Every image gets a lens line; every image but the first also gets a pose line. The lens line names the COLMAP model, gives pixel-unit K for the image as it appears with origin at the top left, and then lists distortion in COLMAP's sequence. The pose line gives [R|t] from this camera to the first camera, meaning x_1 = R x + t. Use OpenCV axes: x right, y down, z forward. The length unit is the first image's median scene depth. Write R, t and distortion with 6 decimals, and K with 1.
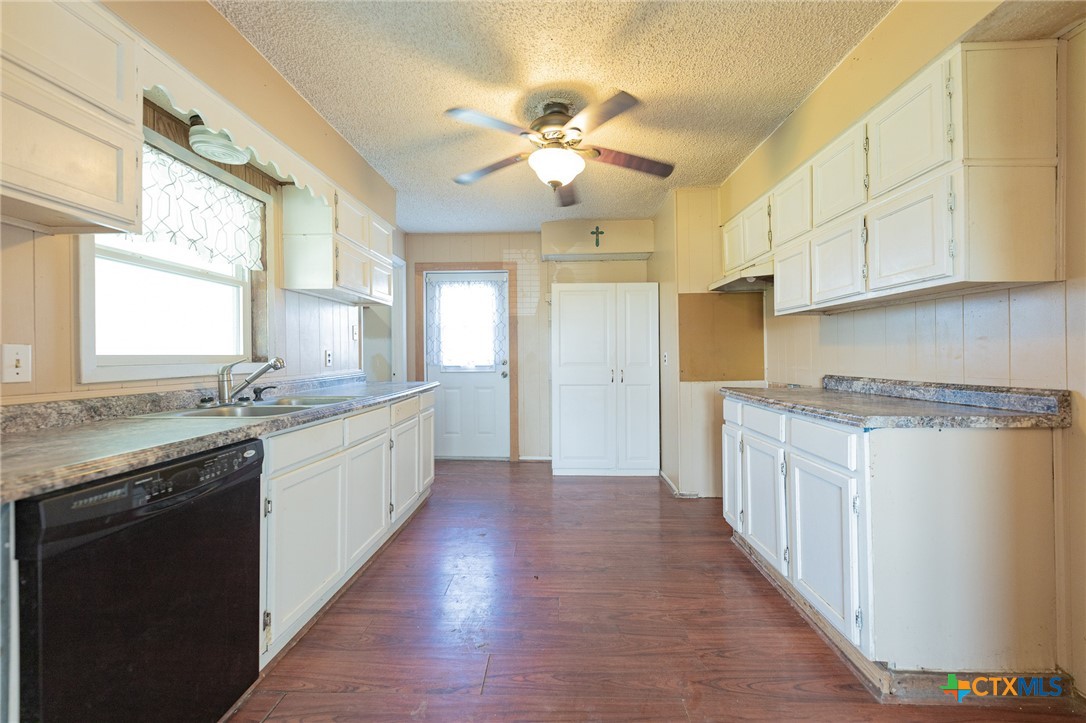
lens RADIAL K [[428.8, 0, 541.0], [0, 428.8, 357.7], [0, 0, 1]] dist [0.006218, -0.003363]
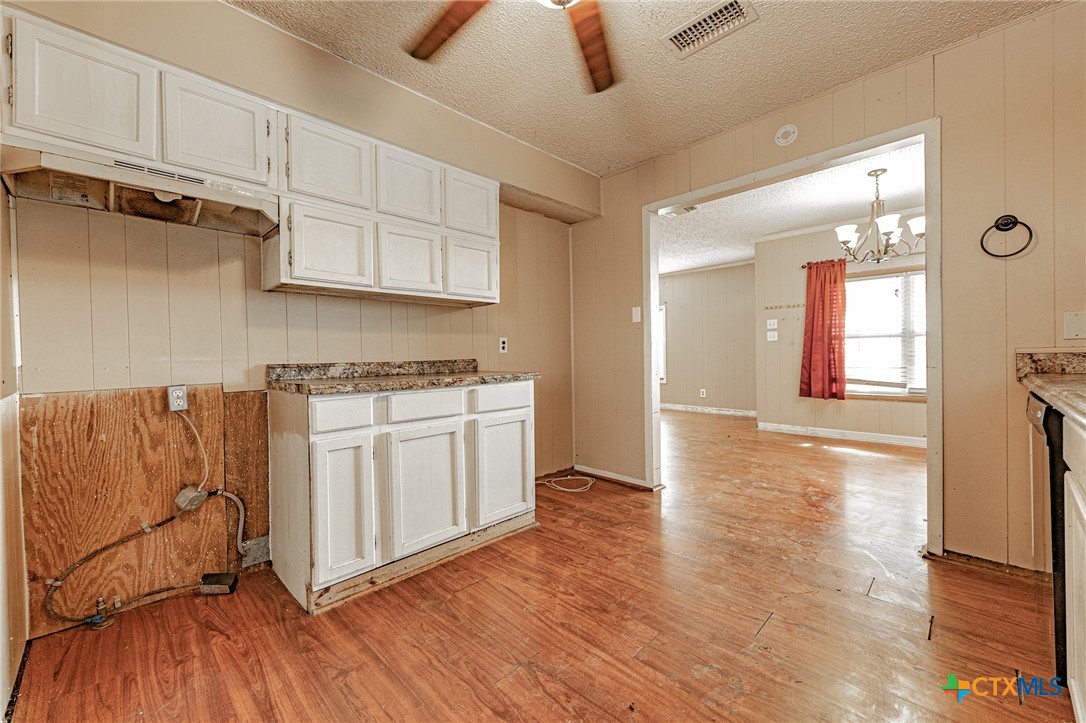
lens RADIAL K [[428.8, 0, 545.0], [0, 428.8, 357.3], [0, 0, 1]] dist [0.006218, -0.003363]
pose [[-0.734136, 0.012261, 0.678891, -0.340342], [0.022501, 0.999727, 0.006276, 0.041931], [-0.678629, 0.019883, -0.734212, 1.578209]]
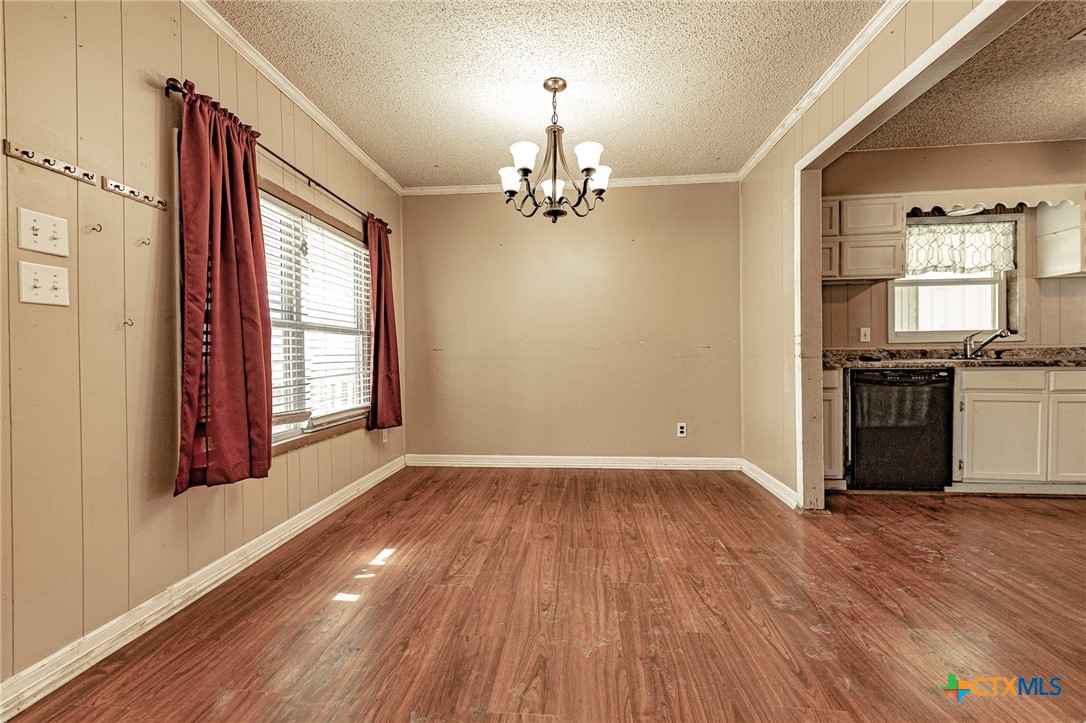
lens RADIAL K [[428.8, 0, 545.2], [0, 428.8, 360.0], [0, 0, 1]] dist [0.006218, -0.003363]
pose [[-0.056920, 0.021532, -0.998147, 0.988283], [0.006795, 0.999753, 0.021179, 0.063198], [0.998356, -0.005577, -0.057053, -0.529767]]
